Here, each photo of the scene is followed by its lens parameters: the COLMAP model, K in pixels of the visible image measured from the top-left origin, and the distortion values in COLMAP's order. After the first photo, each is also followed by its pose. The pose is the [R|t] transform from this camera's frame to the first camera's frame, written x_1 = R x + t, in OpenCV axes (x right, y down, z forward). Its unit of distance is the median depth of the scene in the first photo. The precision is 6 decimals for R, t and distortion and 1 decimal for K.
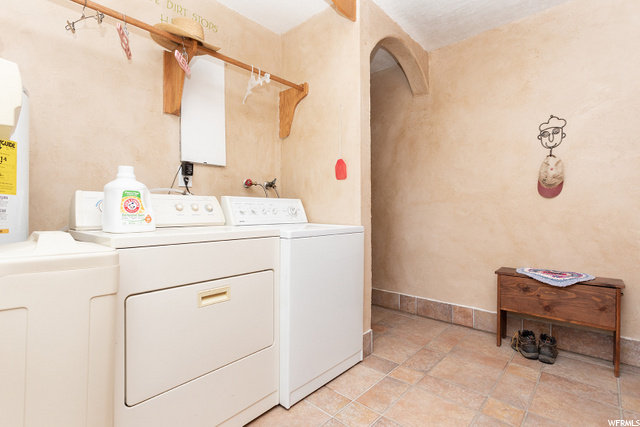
lens RADIAL K [[301.4, 0, 318.3], [0, 301.4, 211.6], [0, 0, 1]] dist [0.001641, 0.000779]
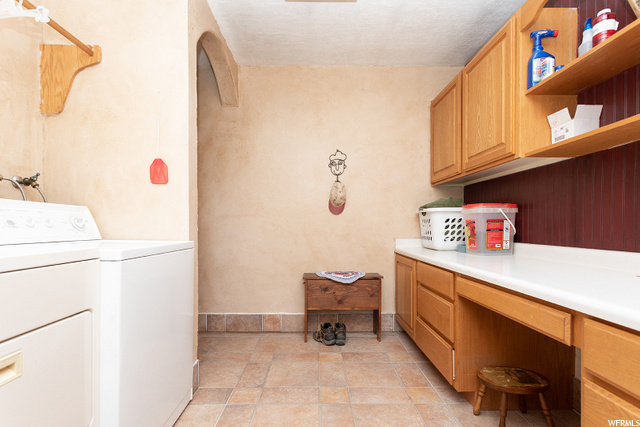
lens RADIAL K [[302.4, 0, 319.1], [0, 302.4, 226.4], [0, 0, 1]] dist [-0.001270, 0.000347]
pose [[0.739043, 0.002362, 0.673654, -0.141572], [-0.001344, 0.999997, -0.002031, 0.007011], [-0.673657, 0.000596, 0.739044, 0.110606]]
